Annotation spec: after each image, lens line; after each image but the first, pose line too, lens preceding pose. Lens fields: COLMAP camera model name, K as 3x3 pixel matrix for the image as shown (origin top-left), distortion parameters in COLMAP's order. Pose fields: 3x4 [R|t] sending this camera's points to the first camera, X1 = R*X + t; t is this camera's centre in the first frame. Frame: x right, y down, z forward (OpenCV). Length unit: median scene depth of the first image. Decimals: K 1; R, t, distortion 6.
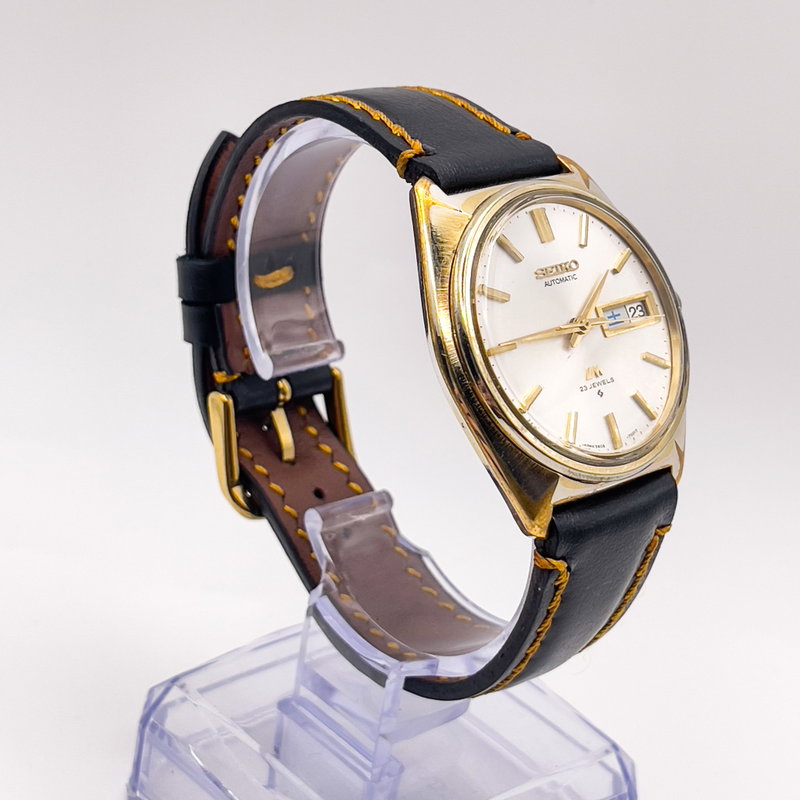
lens RADIAL K [[2113.5, 0, 397.3], [0, 2113.5, 382.0], [0, 0, 1]] dist [0.342188, 0.000000]
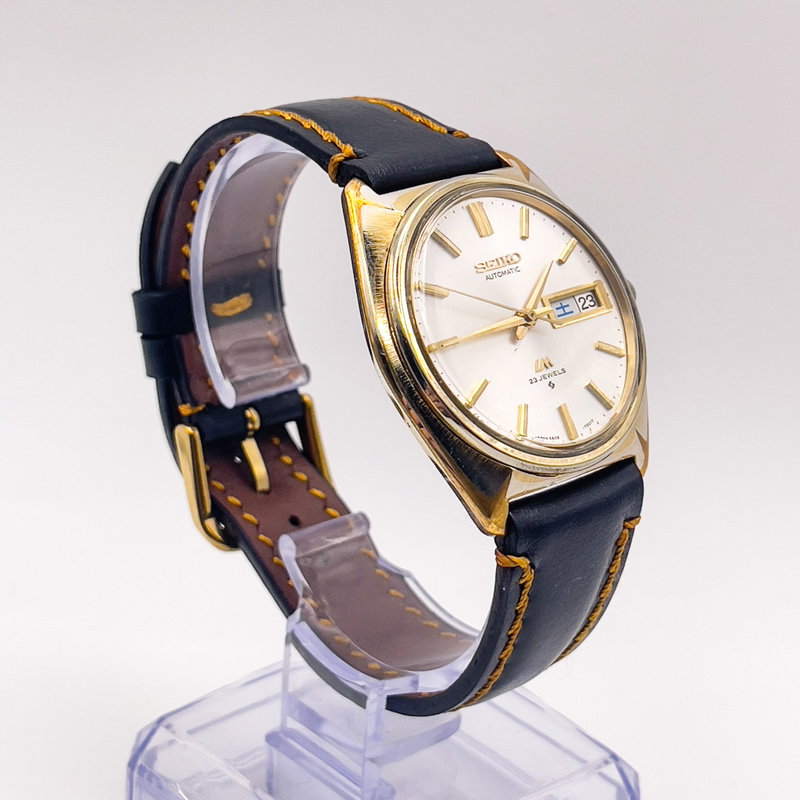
lens RADIAL K [[2113.5, 0, 398.2], [0, 2113.5, 400.5], [0, 0, 1]] dist [0.342188, 0.000000]
pose [[0.996231, -0.076979, -0.039985, 0.058584], [0.075494, 0.996444, -0.037412, 0.040249], [0.042723, 0.034252, 0.998500, 0.019883]]
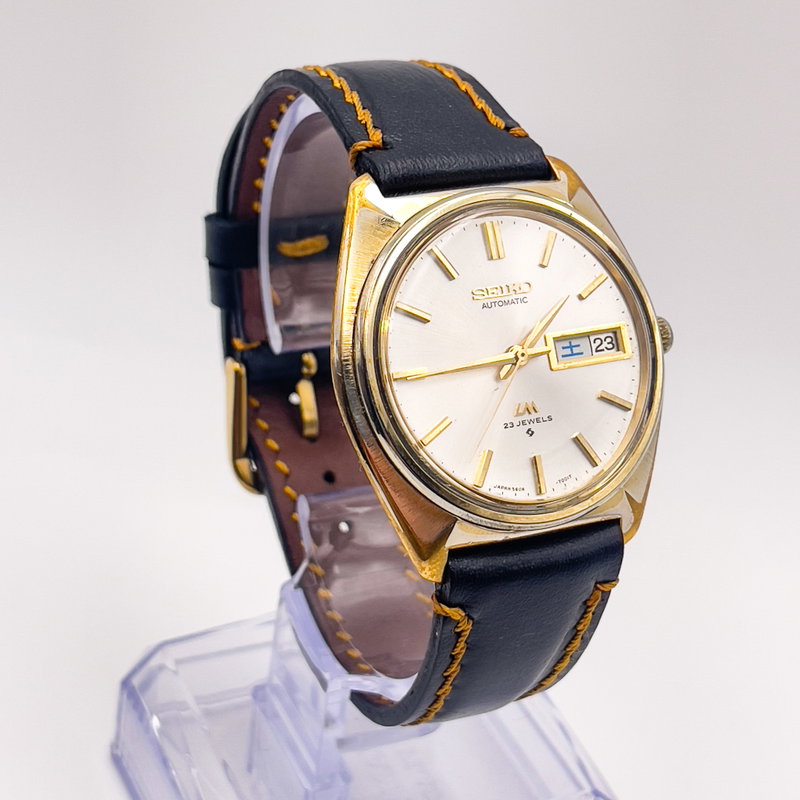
lens RADIAL K [[2113.5, 0, 398.4], [0, 2113.5, 403.9], [0, 0, 1]] dist [0.342188, 0.000000]
pose [[0.956188, 0.132756, -0.260922, 0.254223], [-0.110749, 0.989067, 0.097376, -0.081540], [0.270996, -0.064213, 0.960436, 0.105339]]
